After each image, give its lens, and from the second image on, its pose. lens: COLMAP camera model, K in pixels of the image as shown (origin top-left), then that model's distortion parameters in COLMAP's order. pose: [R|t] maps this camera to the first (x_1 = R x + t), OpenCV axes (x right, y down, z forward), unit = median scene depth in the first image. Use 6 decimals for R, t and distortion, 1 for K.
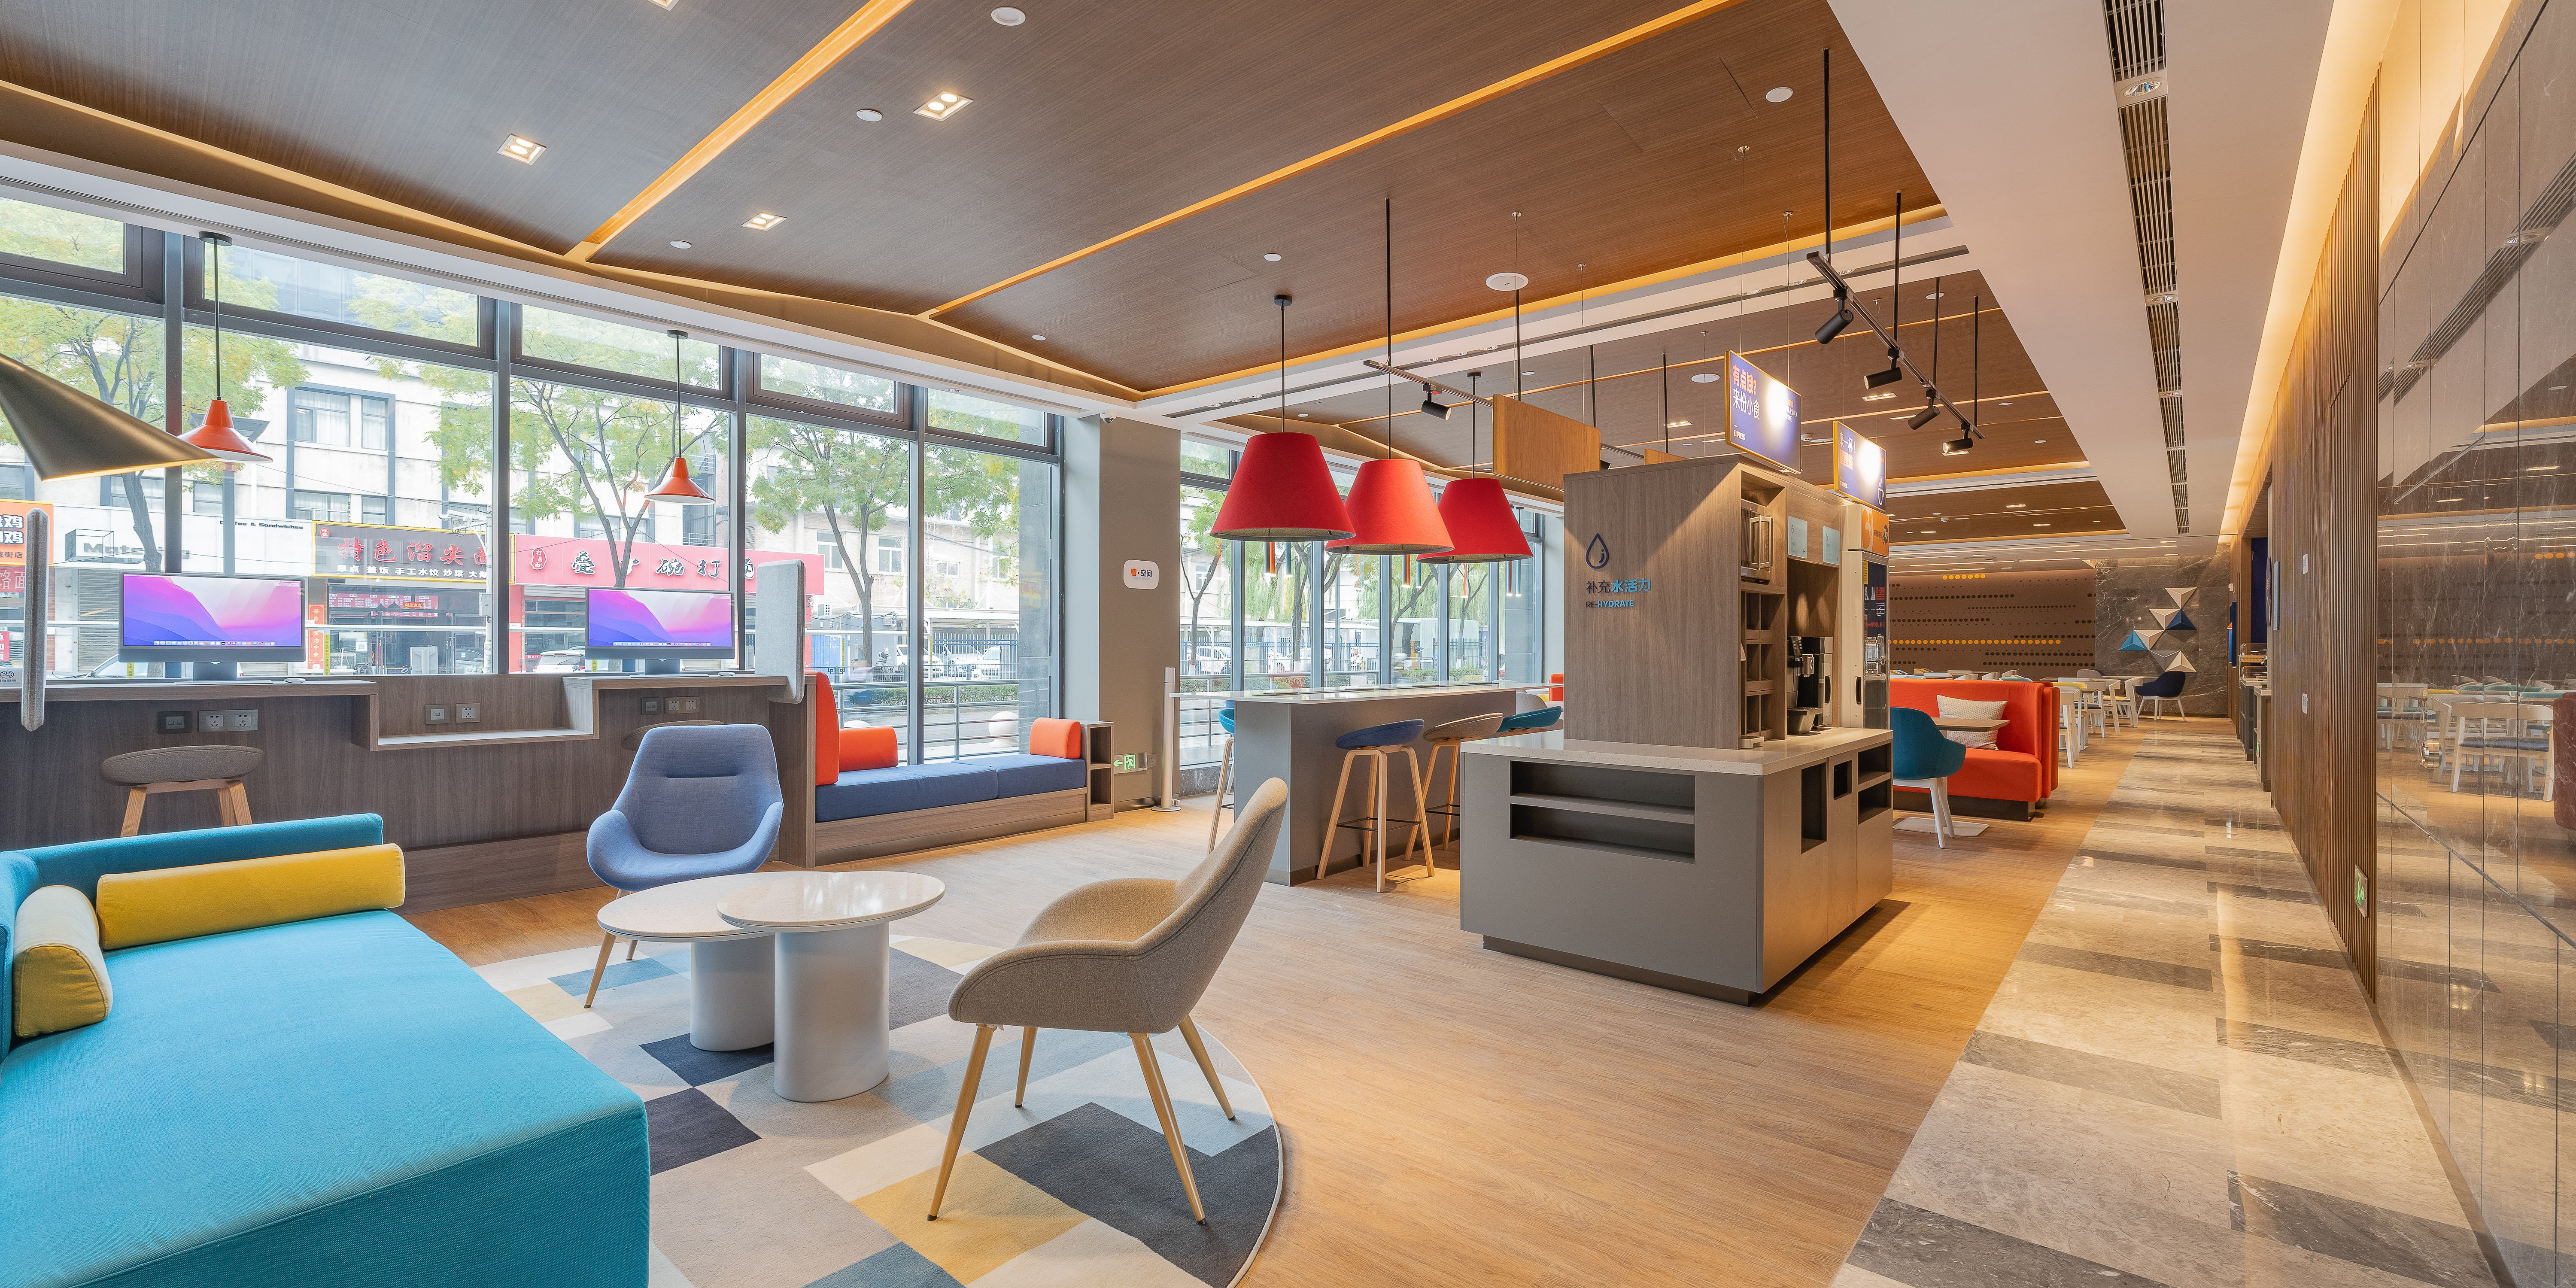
lens RADIAL K [[1090.1, 0, 1308.6], [0, 1090.1, 653.1], [0, 0, 1]] dist [-0.036992, -0.000054]
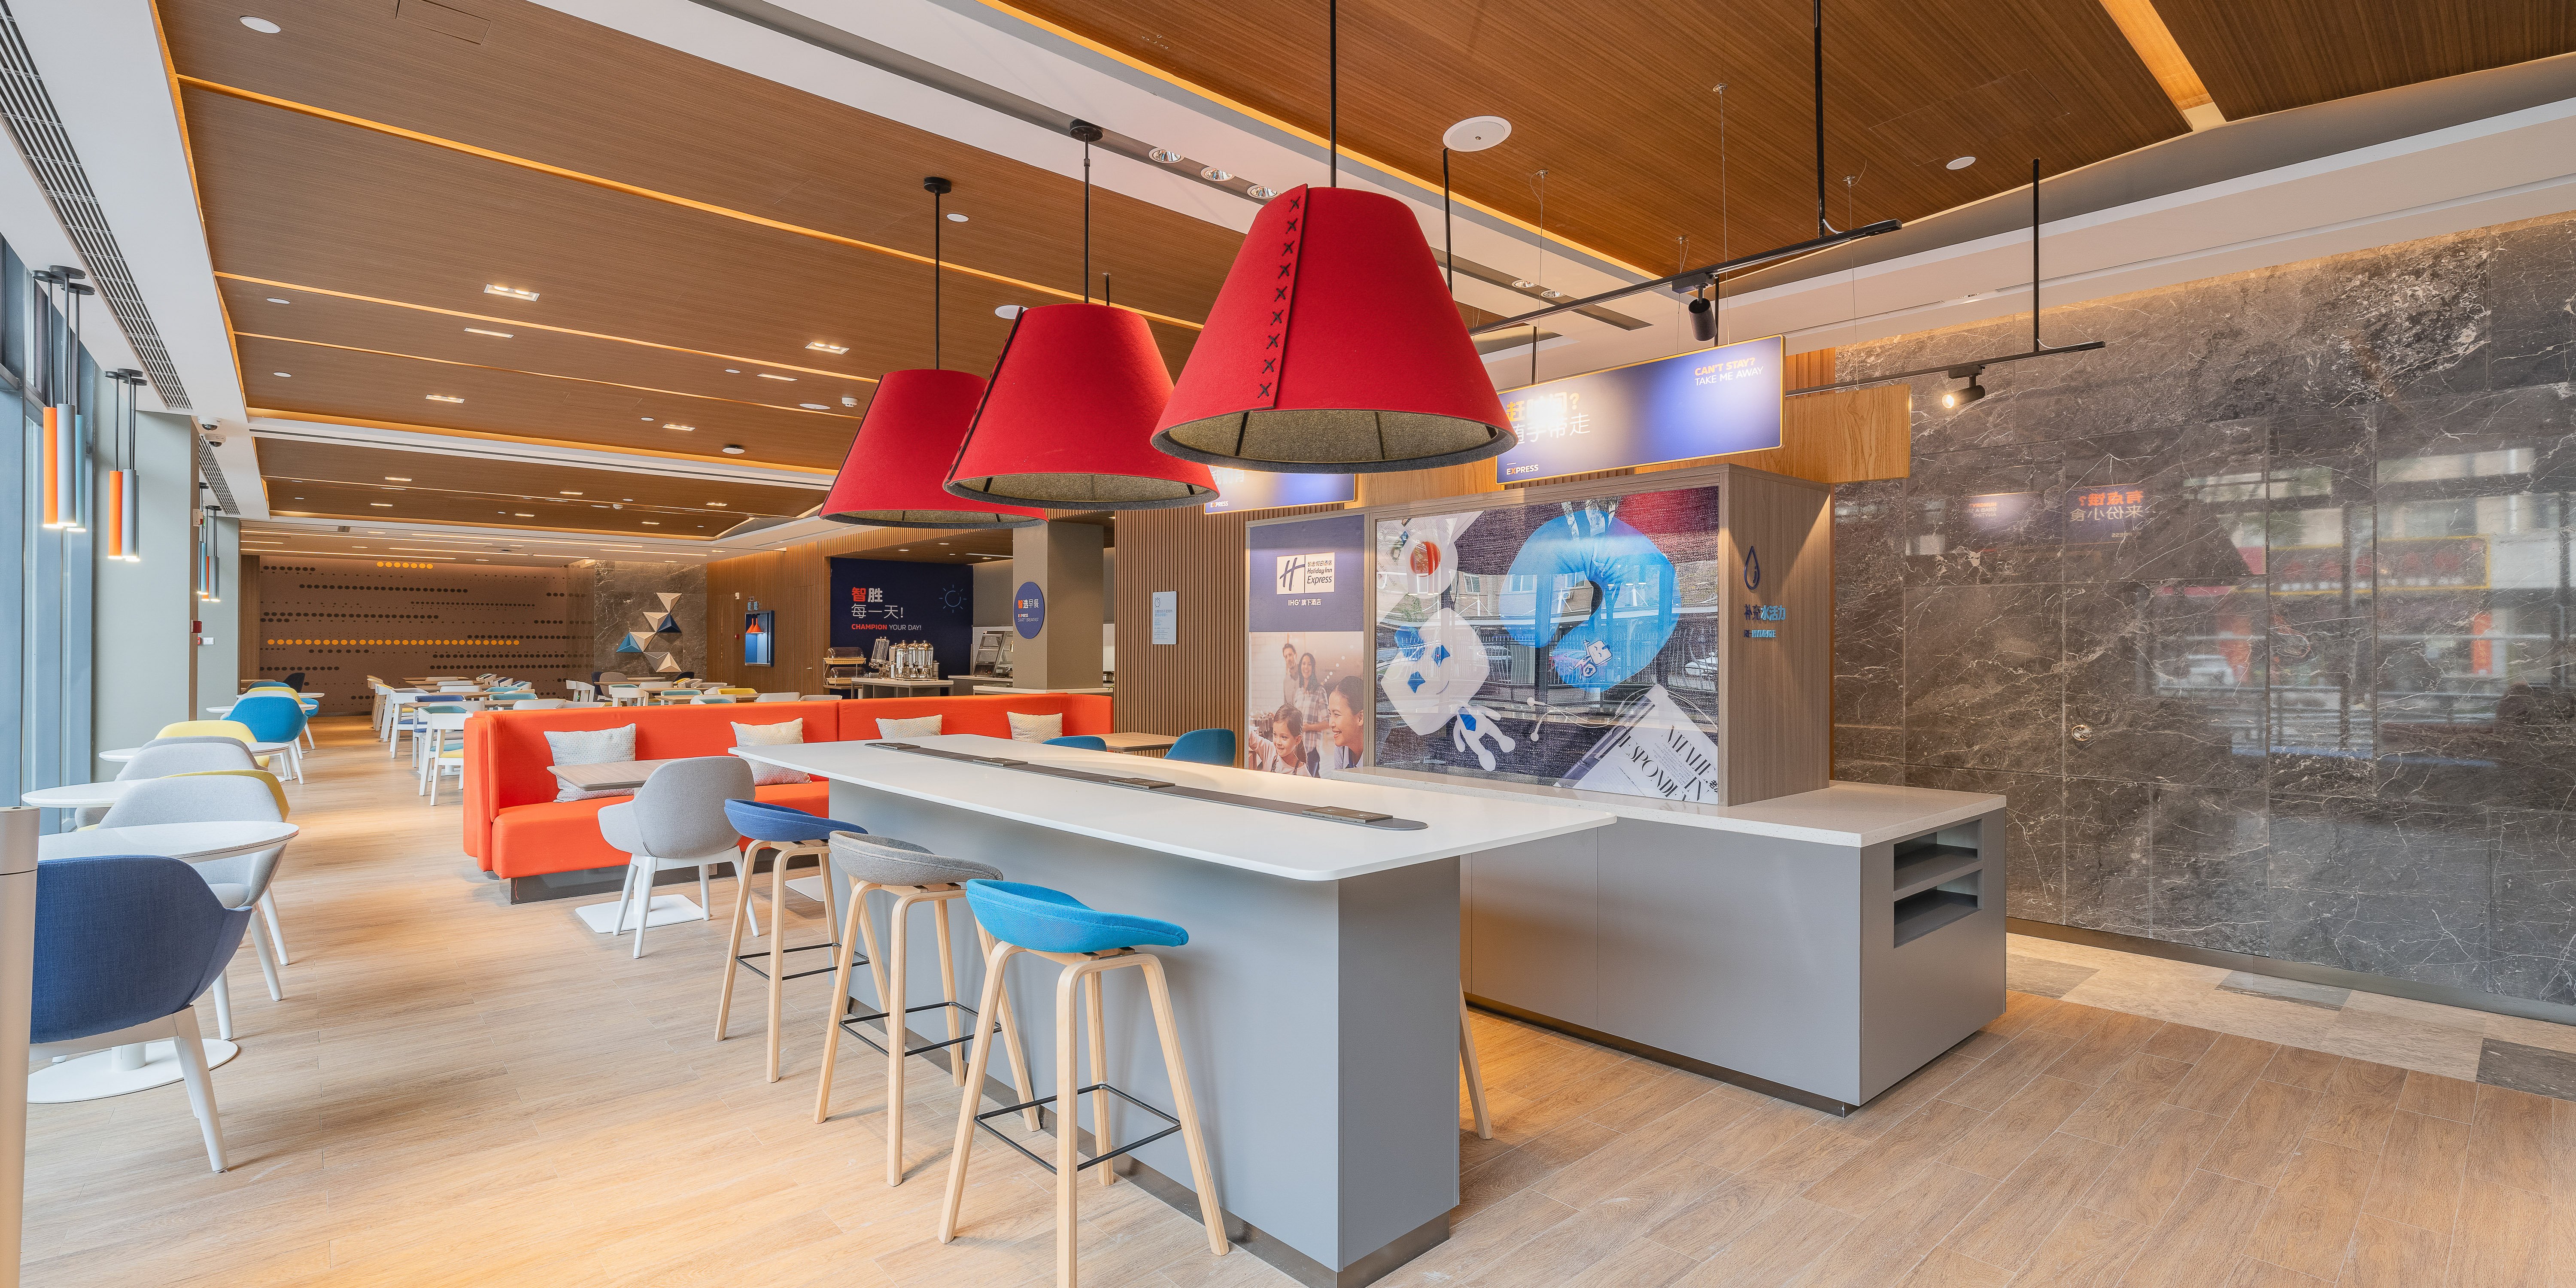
lens RADIAL K [[1041.9, 0, 1276.3], [0, 1041.9, 643.0], [0, 0, 1]] dist [0.009709, -0.000453]
pose [[0.148748, -0.000602, 0.988875, -0.321435], [0.005667, 0.999984, -0.000244, -0.022774], [-0.988859, 0.005640, 0.148749, 0.711948]]
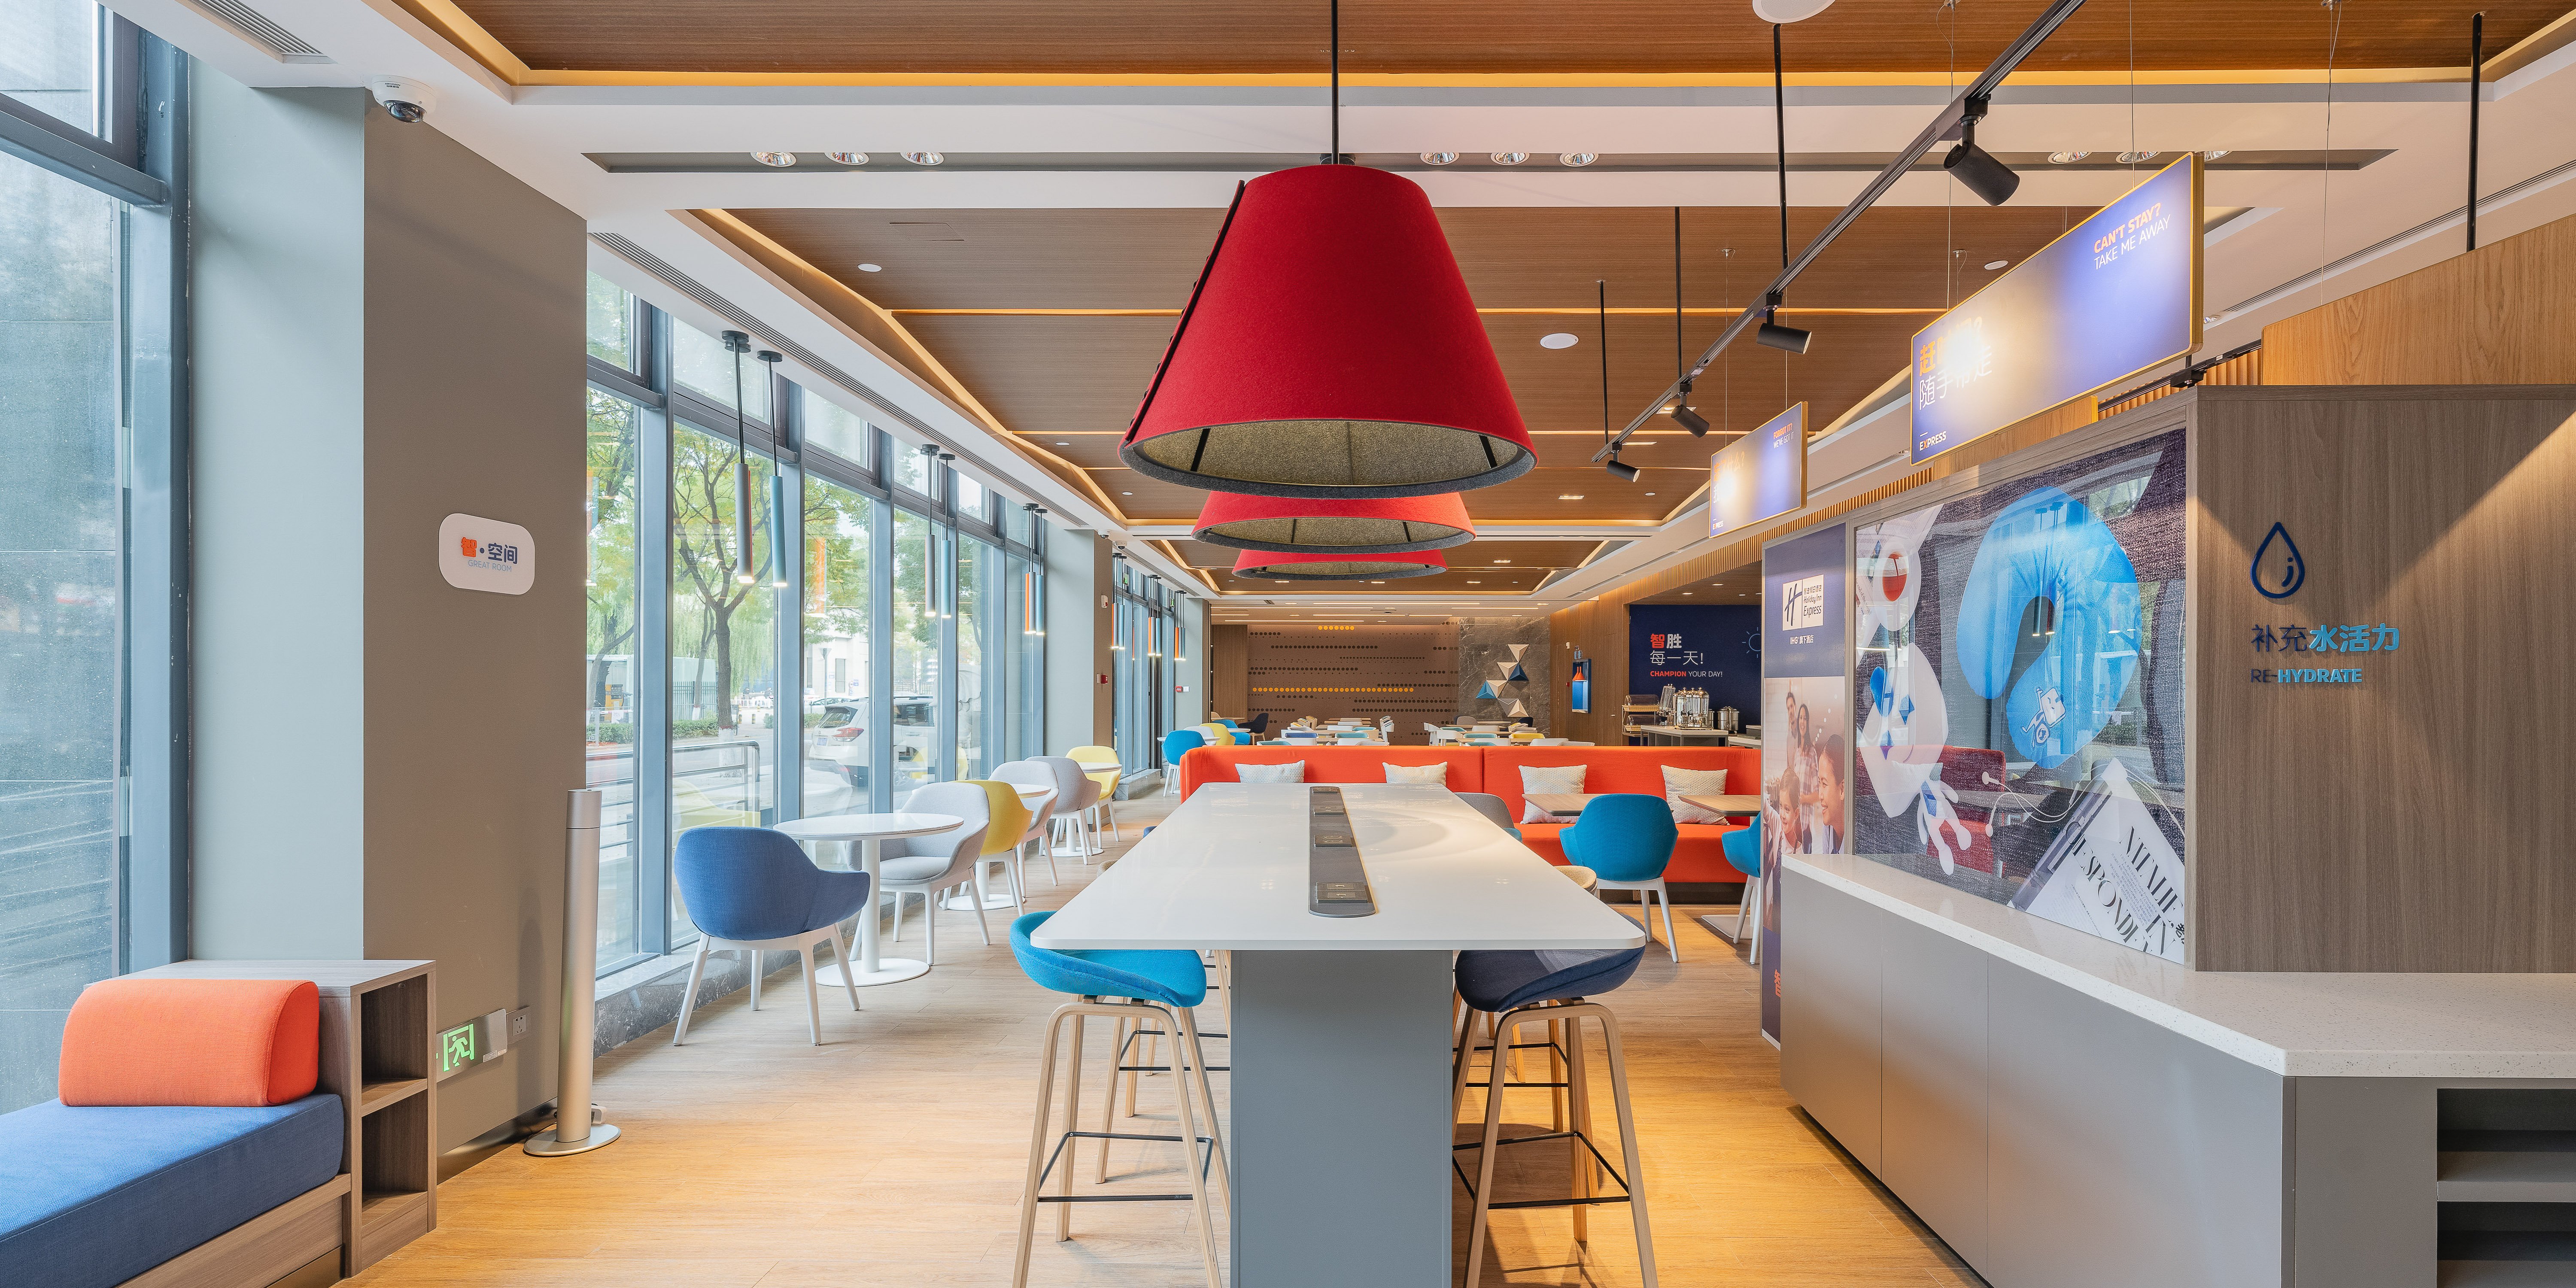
lens RADIAL K [[1114.5, 0, 1412.9], [0, 1114.5, 694.4], [0, 0, 1]] dist [0.007781, -0.000111]
pose [[0.744461, -0.003409, 0.667657, -0.187748], [0.004501, 0.999990, 0.000088, -0.022288], [-0.667651, 0.002940, 0.744469, 0.513333]]
